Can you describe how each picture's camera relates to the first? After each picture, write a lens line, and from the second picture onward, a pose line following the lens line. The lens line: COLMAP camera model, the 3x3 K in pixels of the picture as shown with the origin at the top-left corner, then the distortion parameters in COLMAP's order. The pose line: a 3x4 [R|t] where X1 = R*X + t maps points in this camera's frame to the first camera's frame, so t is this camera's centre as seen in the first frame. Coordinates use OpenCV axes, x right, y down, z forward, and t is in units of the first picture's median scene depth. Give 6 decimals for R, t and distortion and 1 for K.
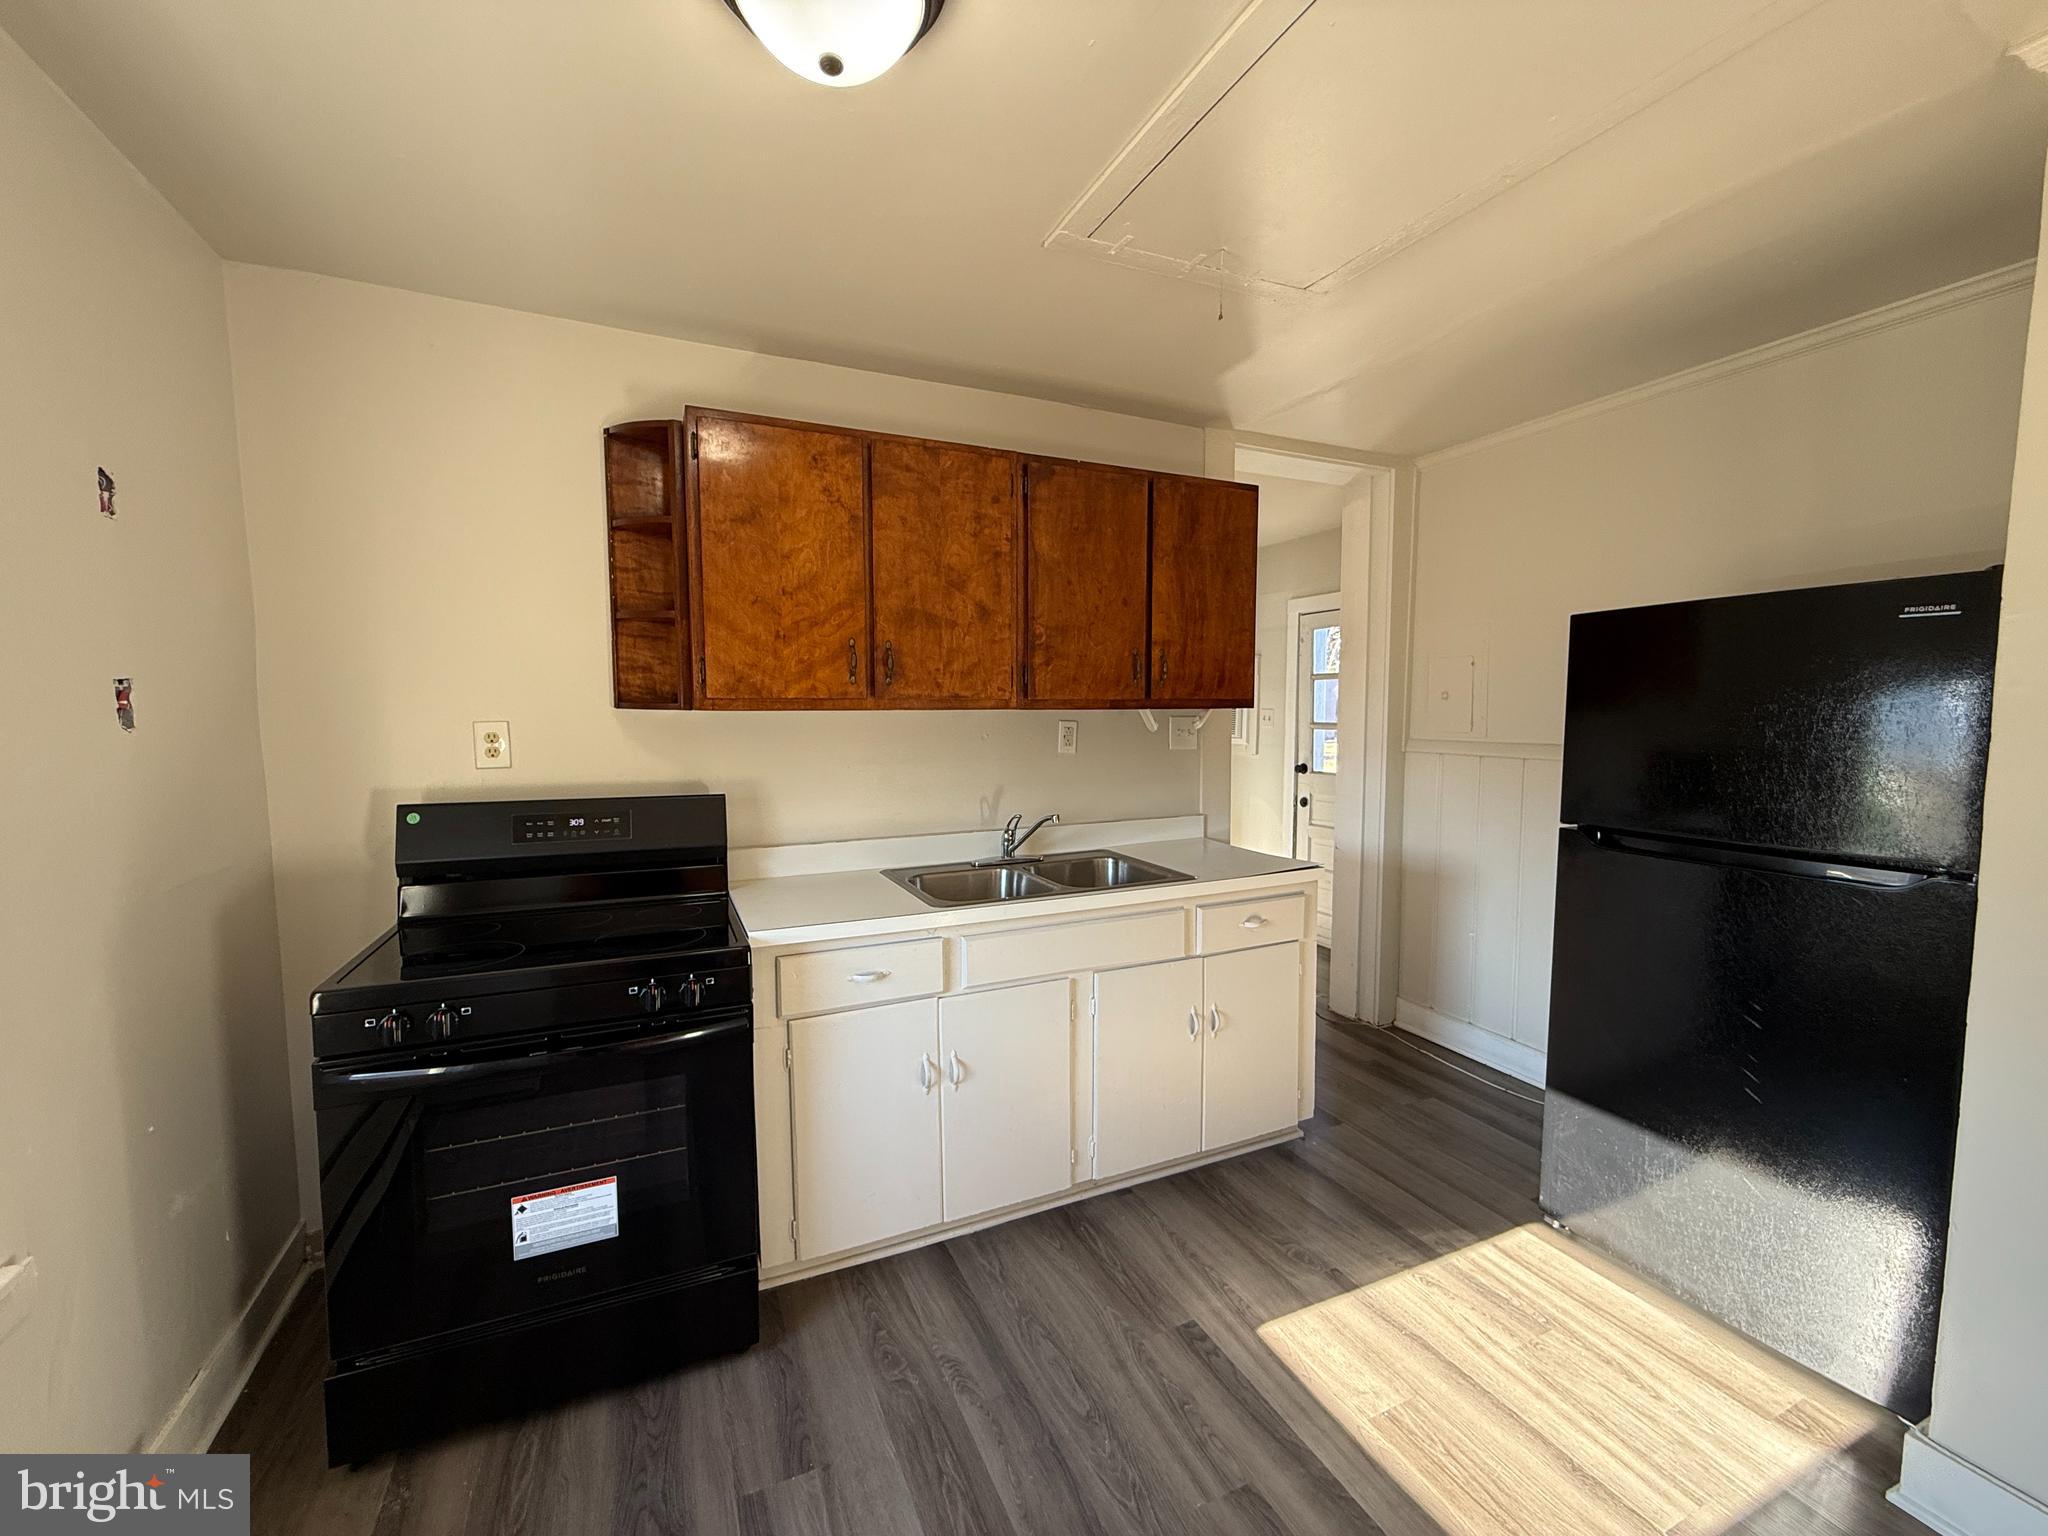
lens RADIAL K [[815.0, 0, 1017.8], [0, 815.0, 770.5], [0, 0, 1]] dist [0.000624, -0.000367]
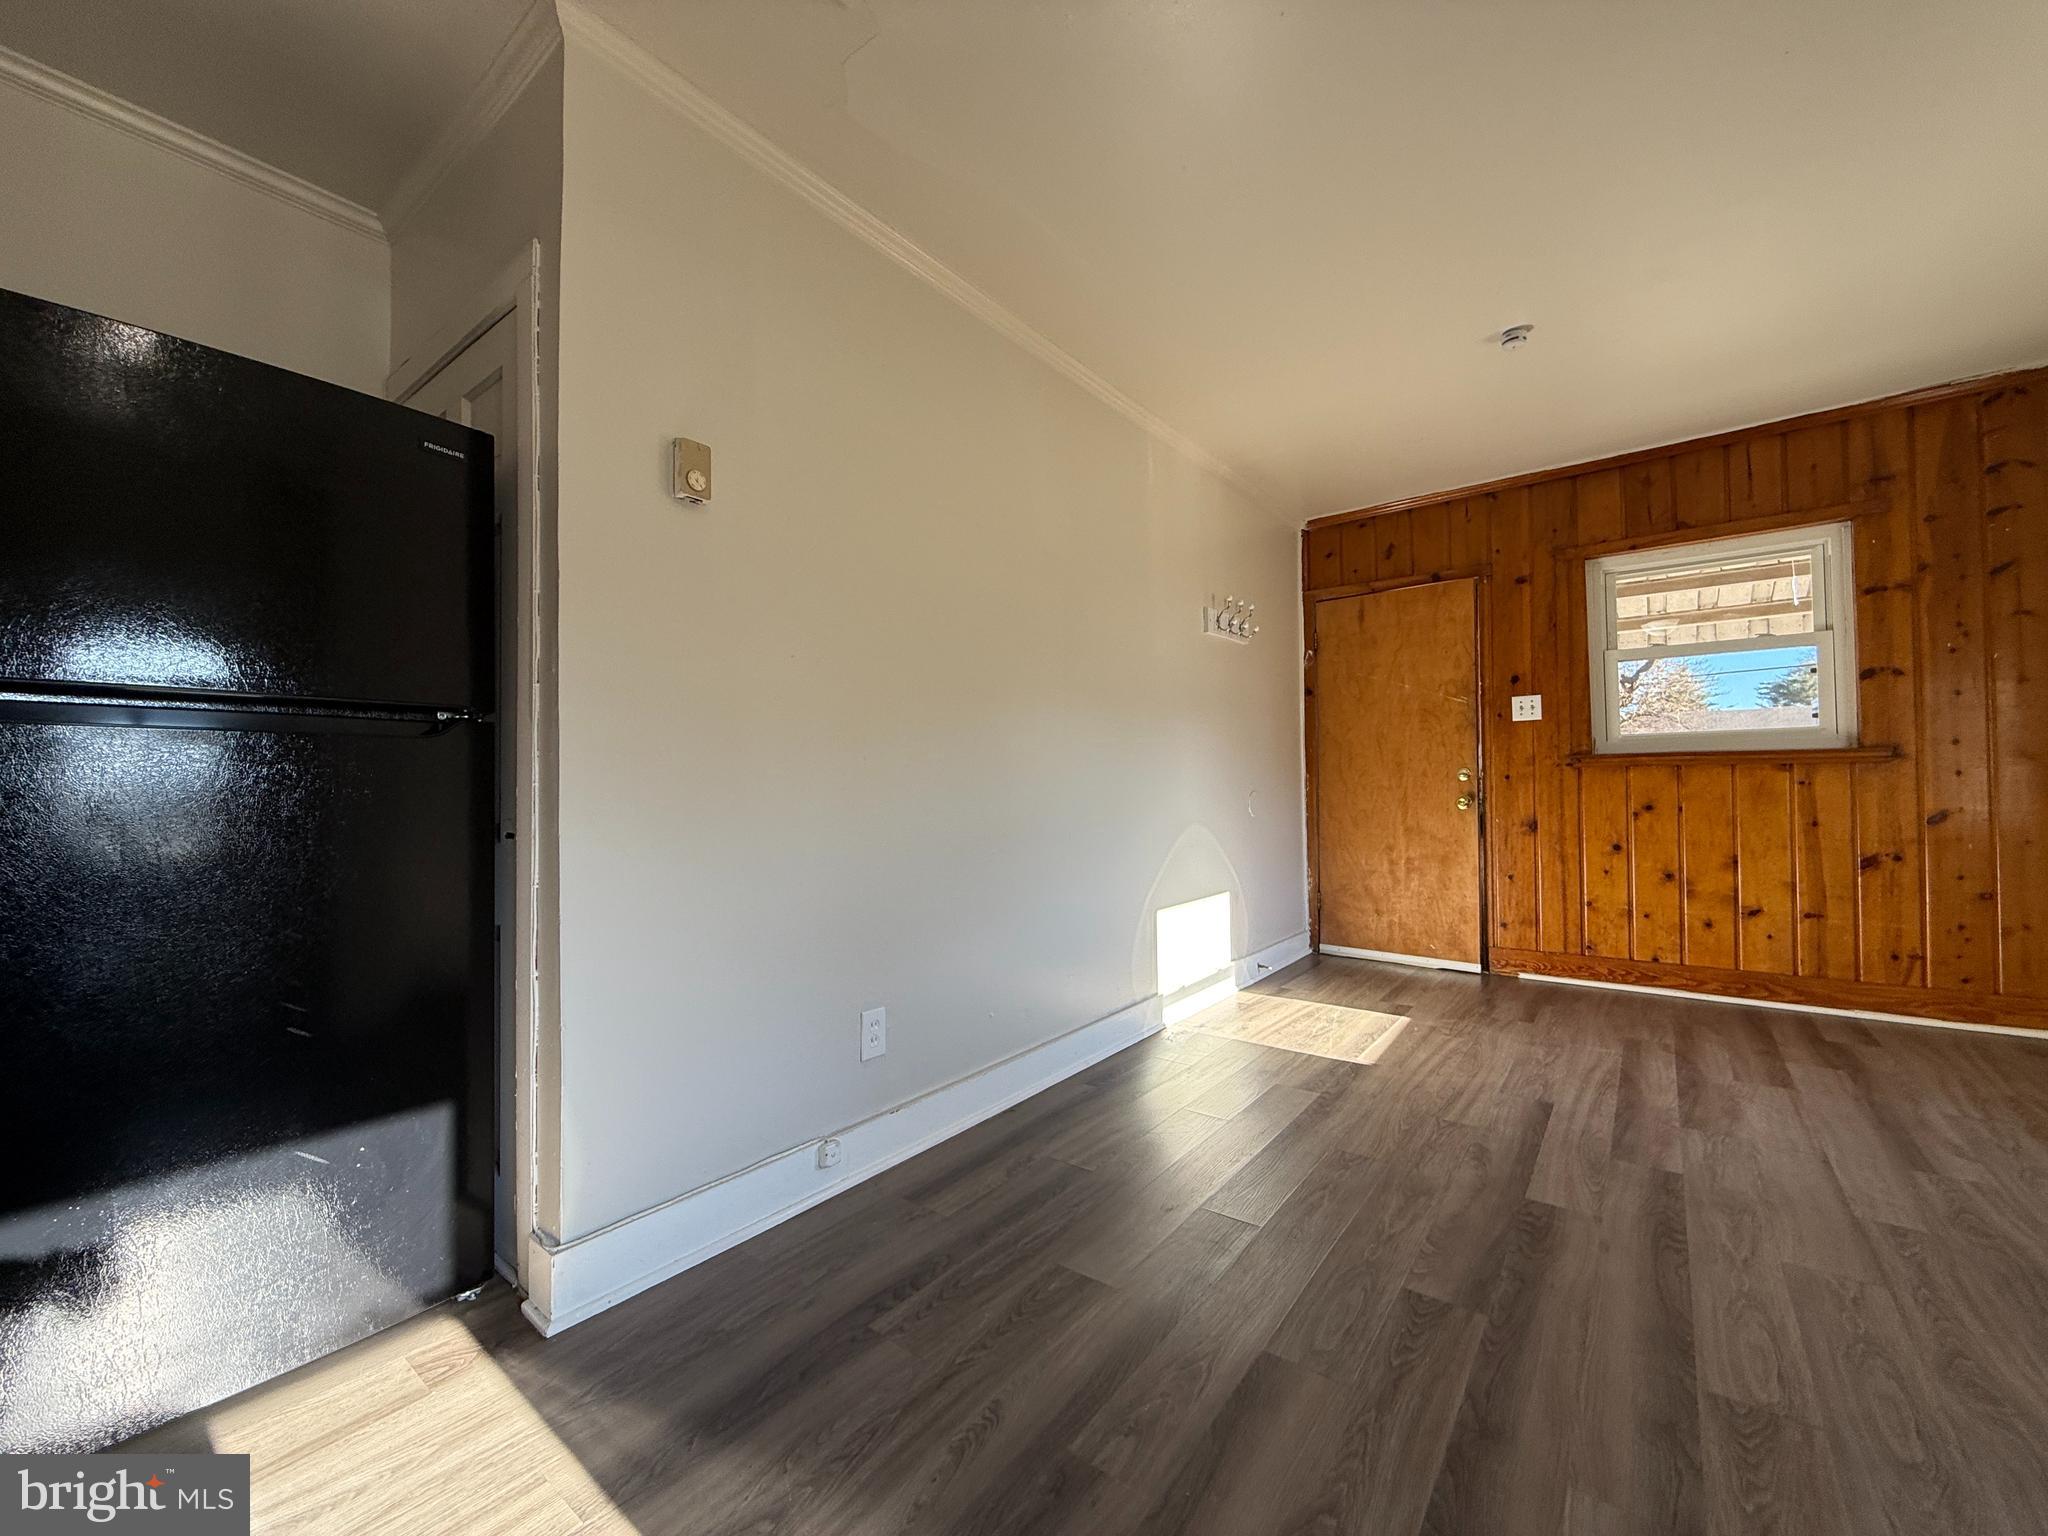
lens RADIAL K [[815.5, 0, 1017.8], [0, 815.5, 771.1], [0, 0, 1]] dist [0.000574, -0.000305]
pose [[-0.462084, 0.026257, 0.886447, -0.057930], [0.081506, 0.996588, 0.012968, 0.164410], [-0.883082, 0.078243, -0.462648, 0.602490]]
